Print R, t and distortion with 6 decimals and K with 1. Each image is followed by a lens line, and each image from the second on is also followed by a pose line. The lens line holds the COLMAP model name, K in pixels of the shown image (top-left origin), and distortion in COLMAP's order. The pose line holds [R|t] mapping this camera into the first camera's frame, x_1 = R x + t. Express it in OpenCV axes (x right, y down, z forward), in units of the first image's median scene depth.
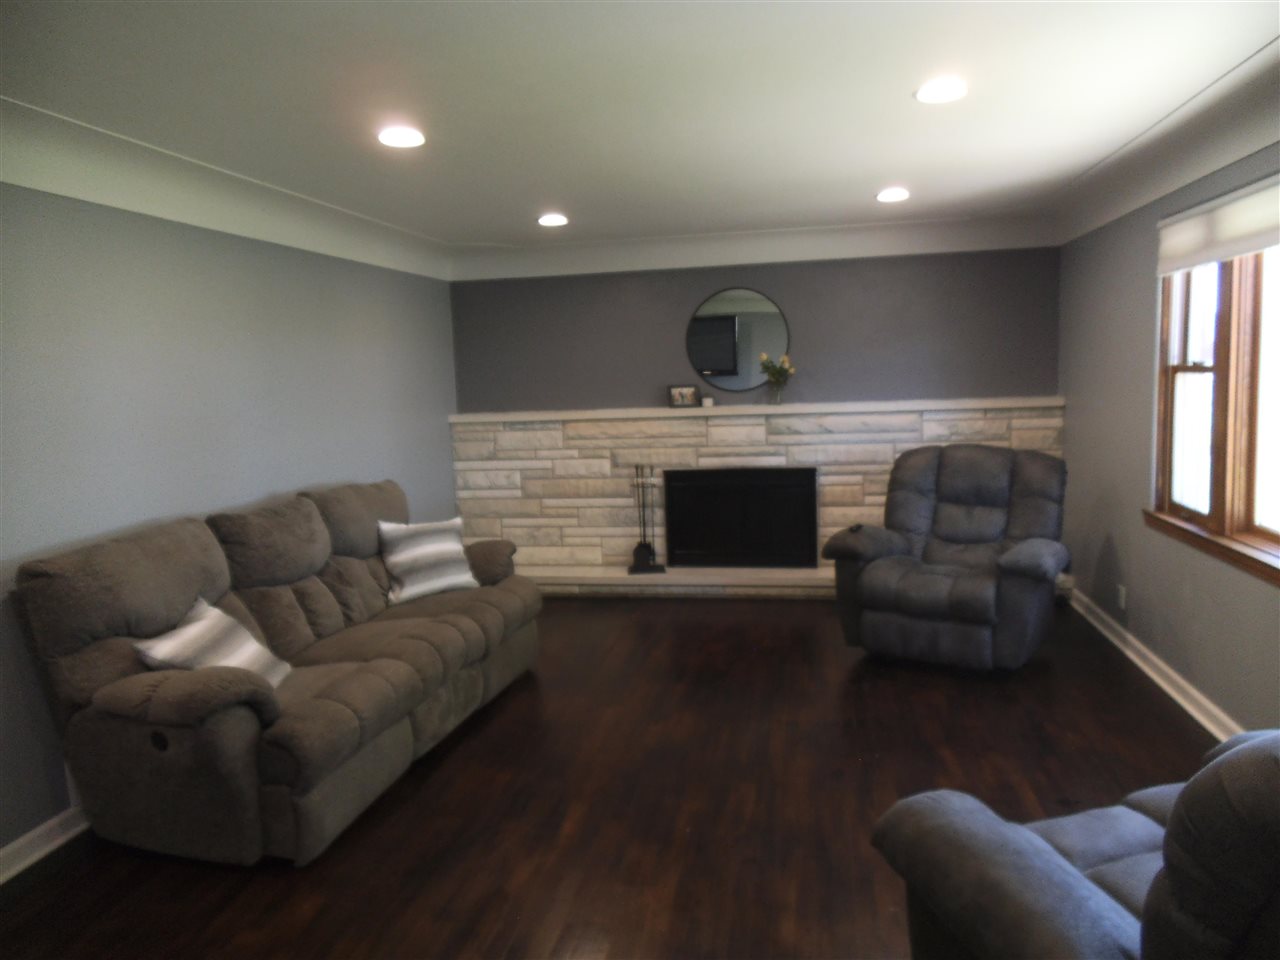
lens RADIAL K [[901.4, 0, 643.4], [0, 901.4, 477.5], [0, 0, 1]] dist [0.001130, 0.000976]
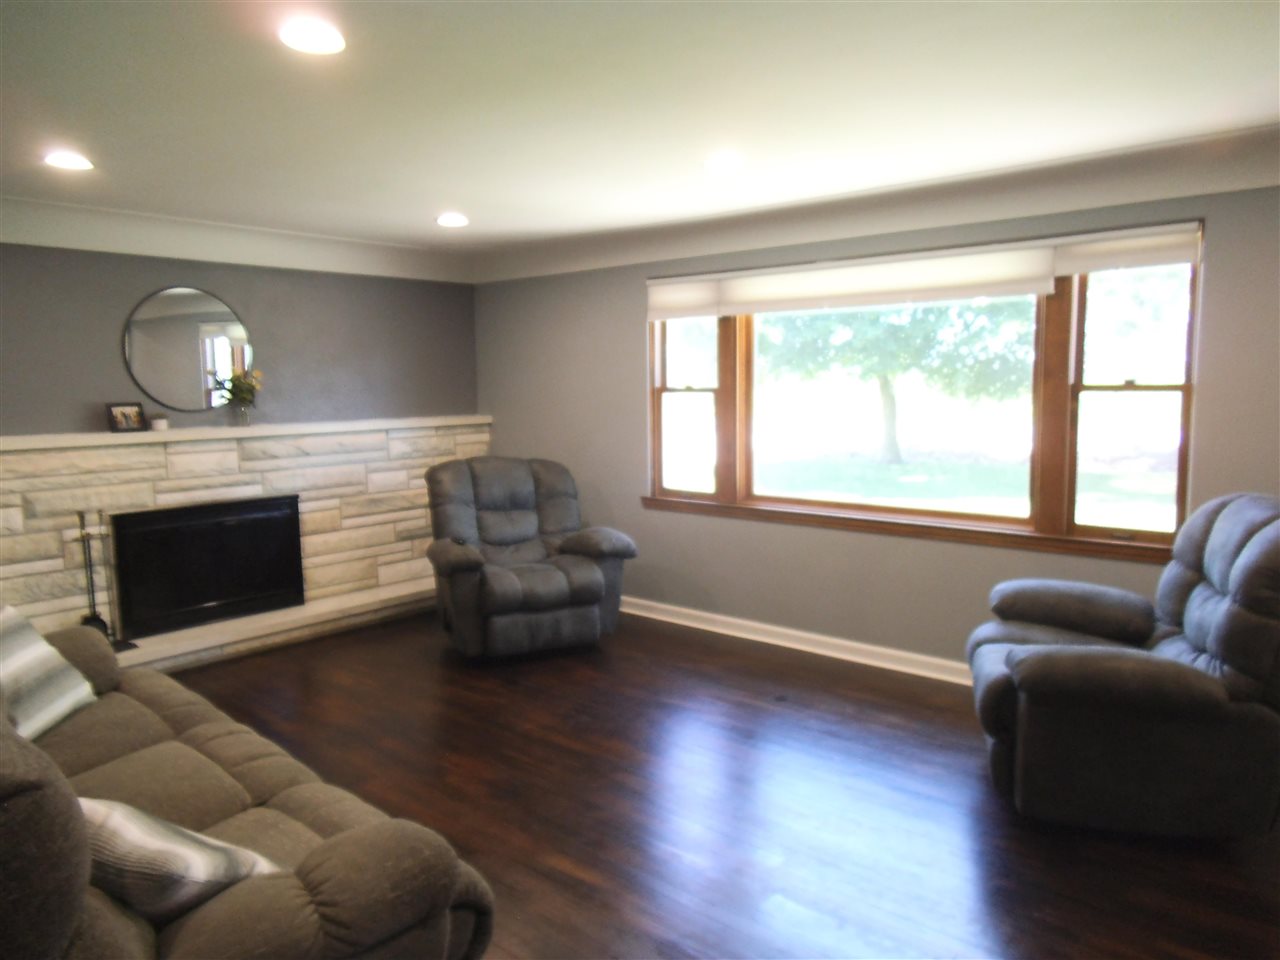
lens RADIAL K [[901.4, 0, 643.4], [0, 901.4, 477.5], [0, 0, 1]] dist [0.001130, 0.000976]
pose [[0.500925, -0.062640, 0.863221, -0.415322], [0.094909, 0.995338, 0.017152, -0.010174], [-0.860271, 0.073336, 0.504535, 0.237712]]
